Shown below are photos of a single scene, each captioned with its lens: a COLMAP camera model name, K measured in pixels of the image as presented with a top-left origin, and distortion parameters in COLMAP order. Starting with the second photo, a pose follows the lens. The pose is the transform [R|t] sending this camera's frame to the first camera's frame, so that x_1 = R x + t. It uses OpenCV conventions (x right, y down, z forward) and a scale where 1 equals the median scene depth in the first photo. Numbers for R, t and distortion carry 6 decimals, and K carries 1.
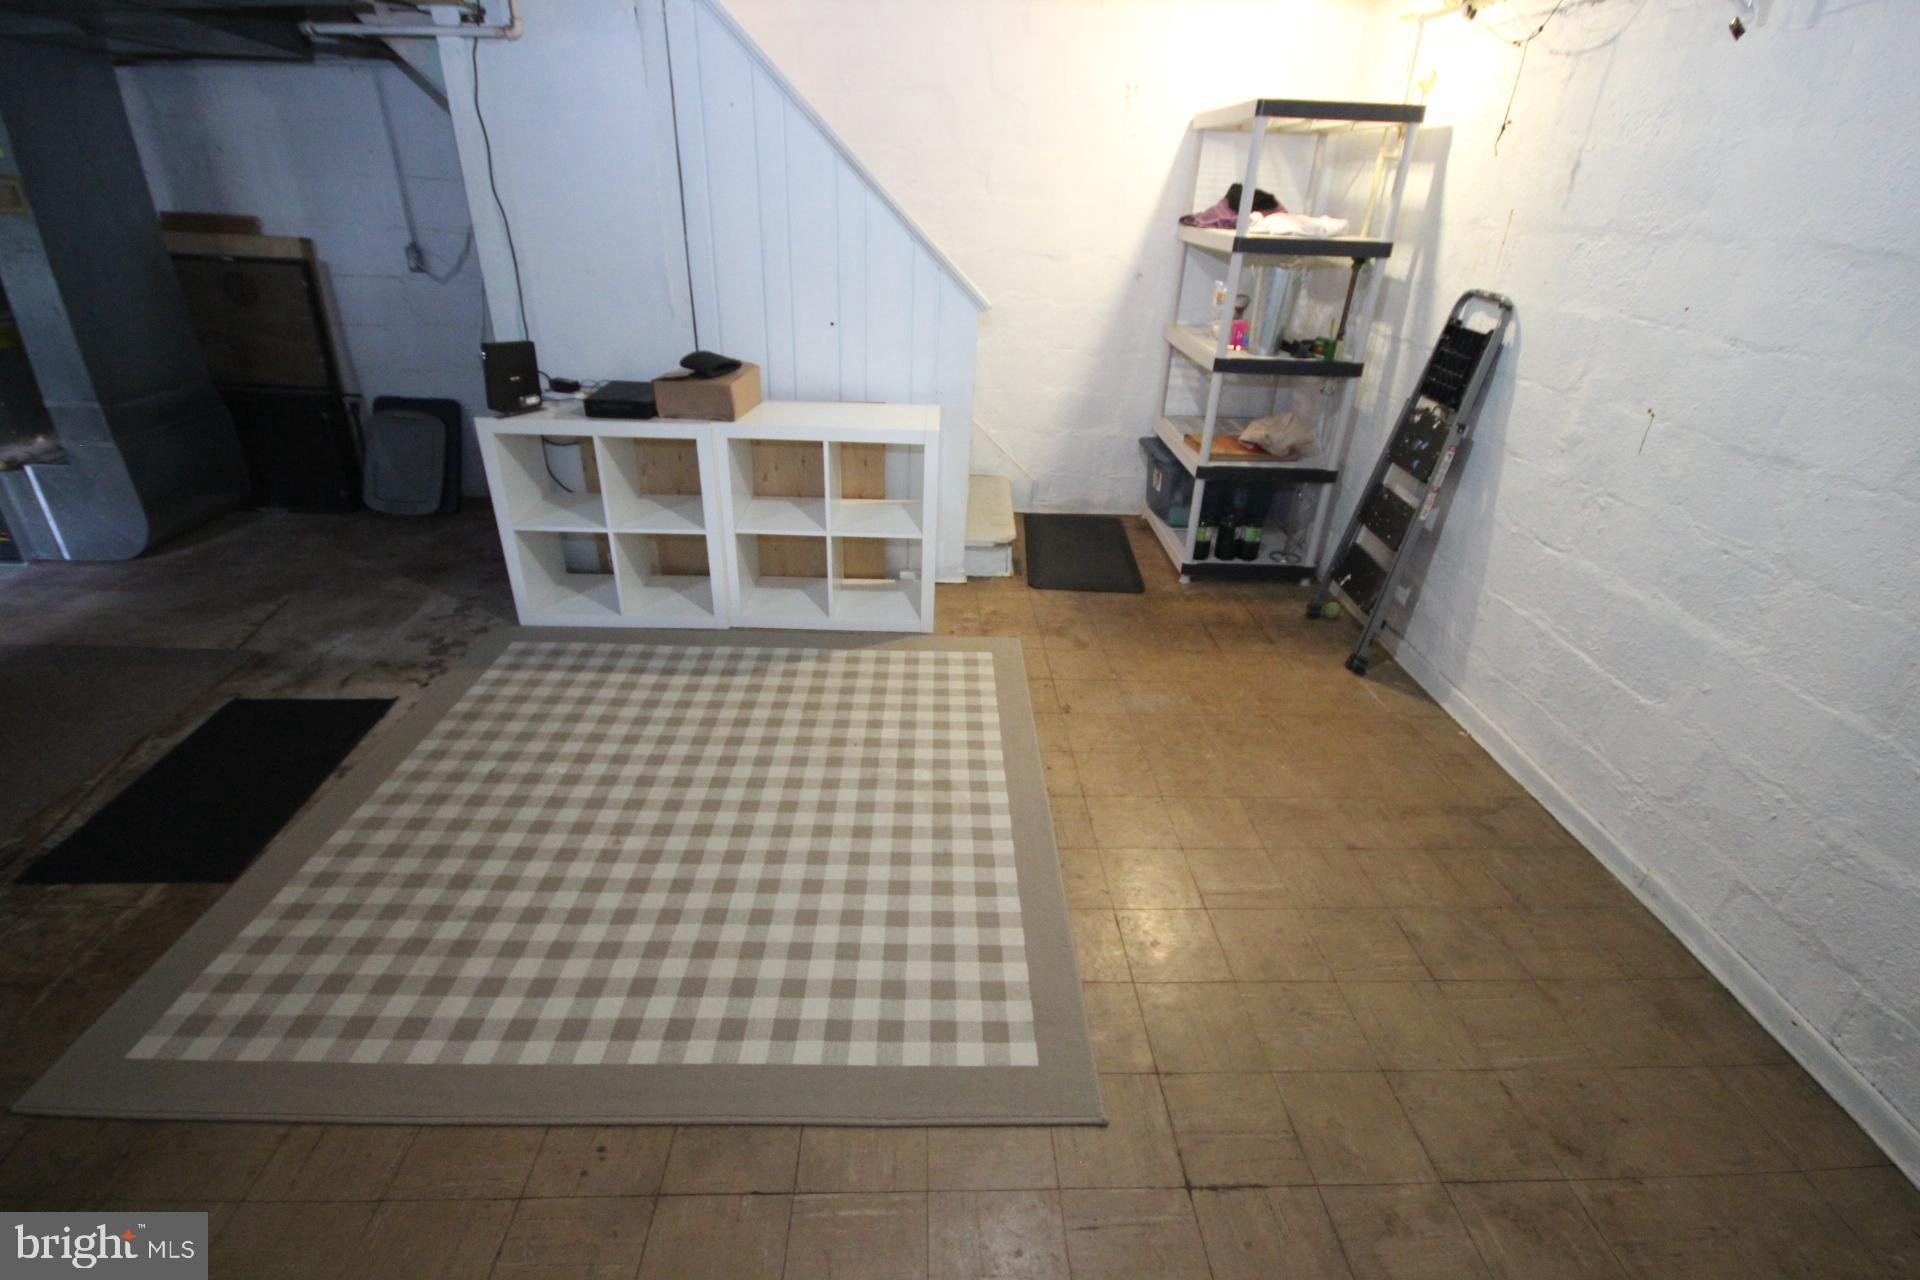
lens RADIAL K [[877.5, 0, 960.0], [0, 877.5, 640.0], [0, 0, 1]] dist [0.003420, -0.011625]
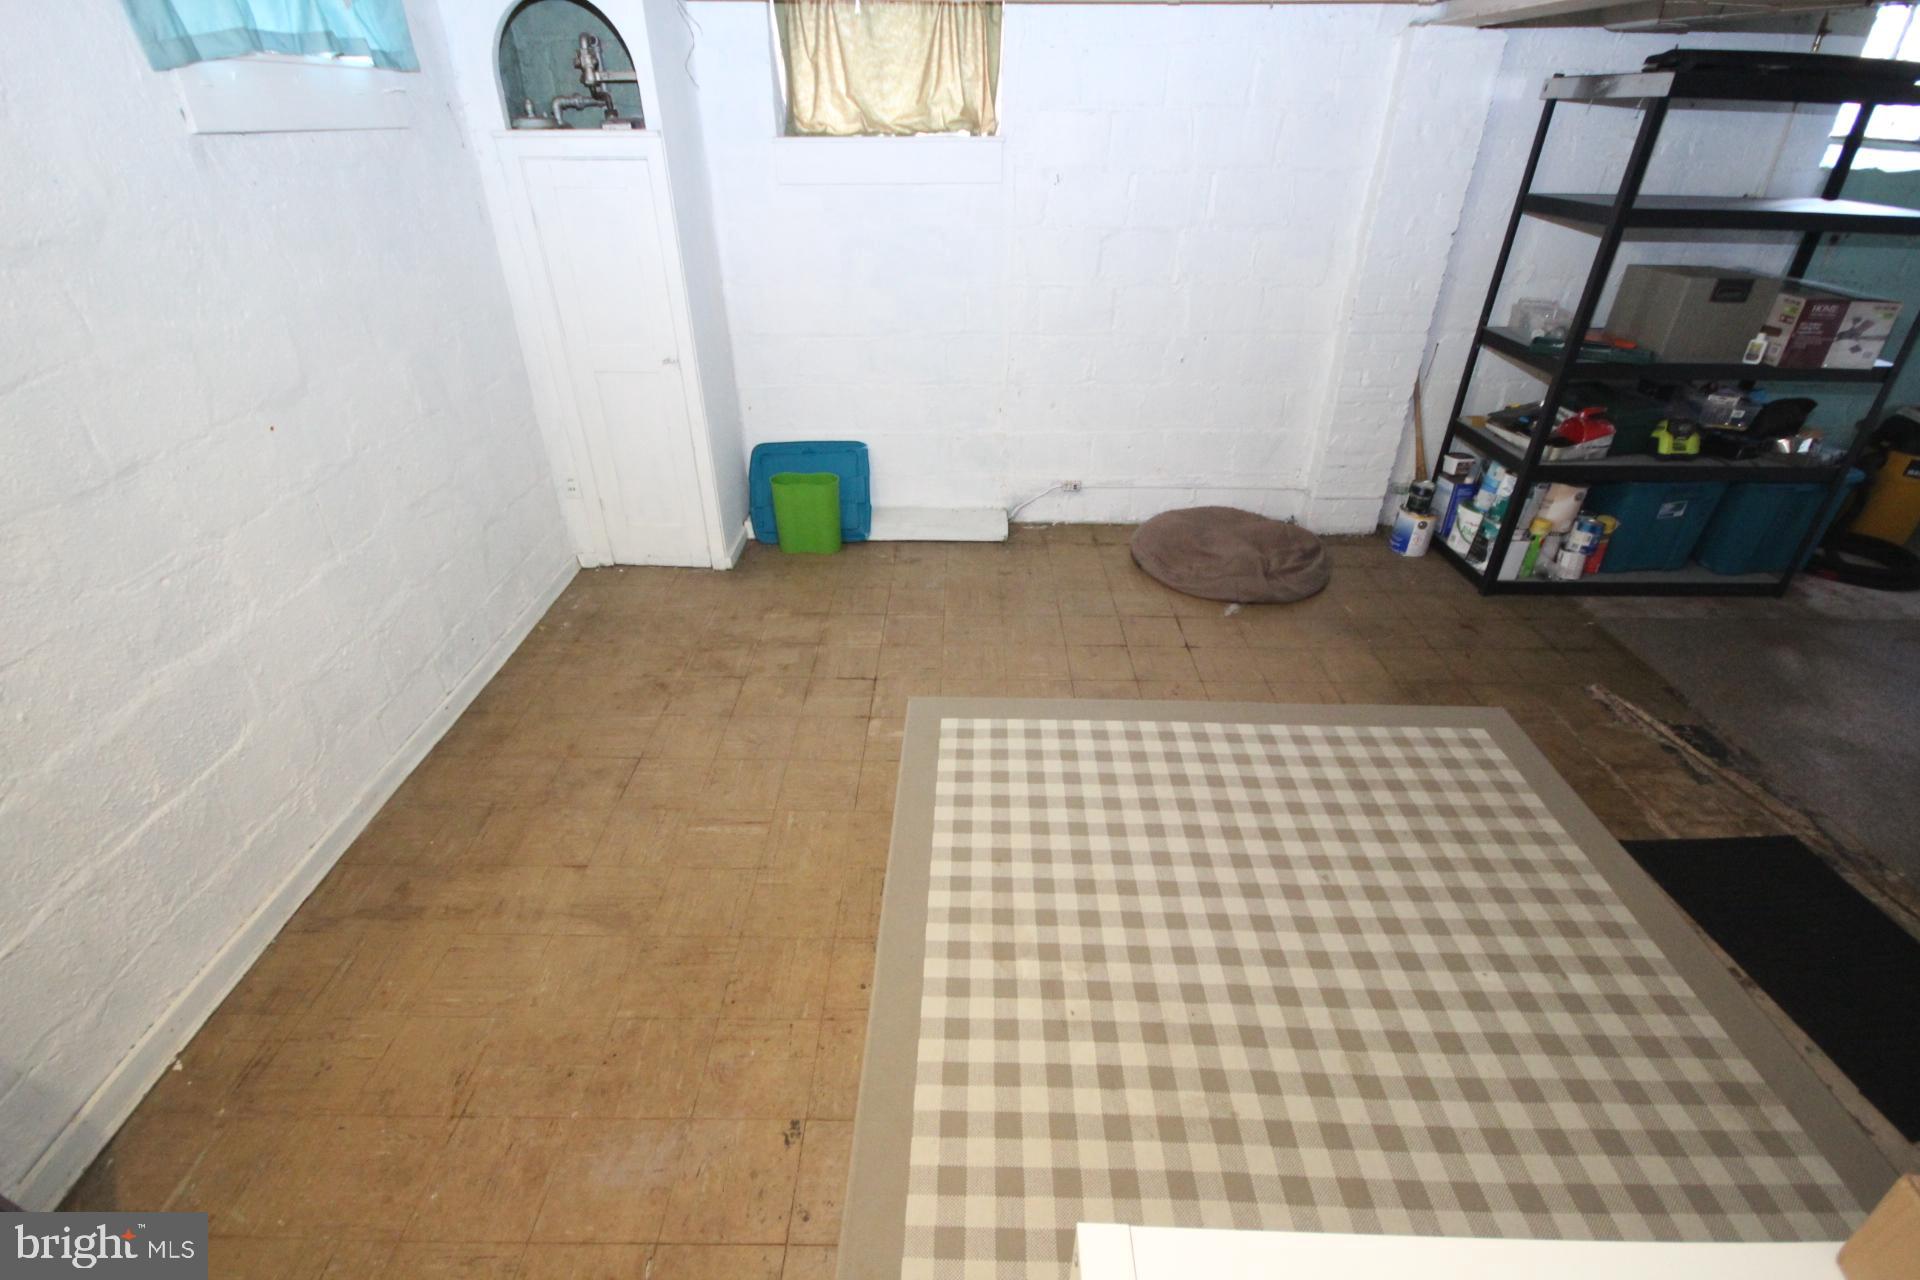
lens RADIAL K [[877.5, 0, 960.0], [0, 877.5, 640.0], [0, 0, 1]] dist [0.003420, -0.011625]
pose [[-0.998028, -0.059621, 0.019613, 0.024702], [-0.015091, 0.531279, 0.847062, -0.788146], [-0.060923, 0.845096, -0.531132, 1.379581]]
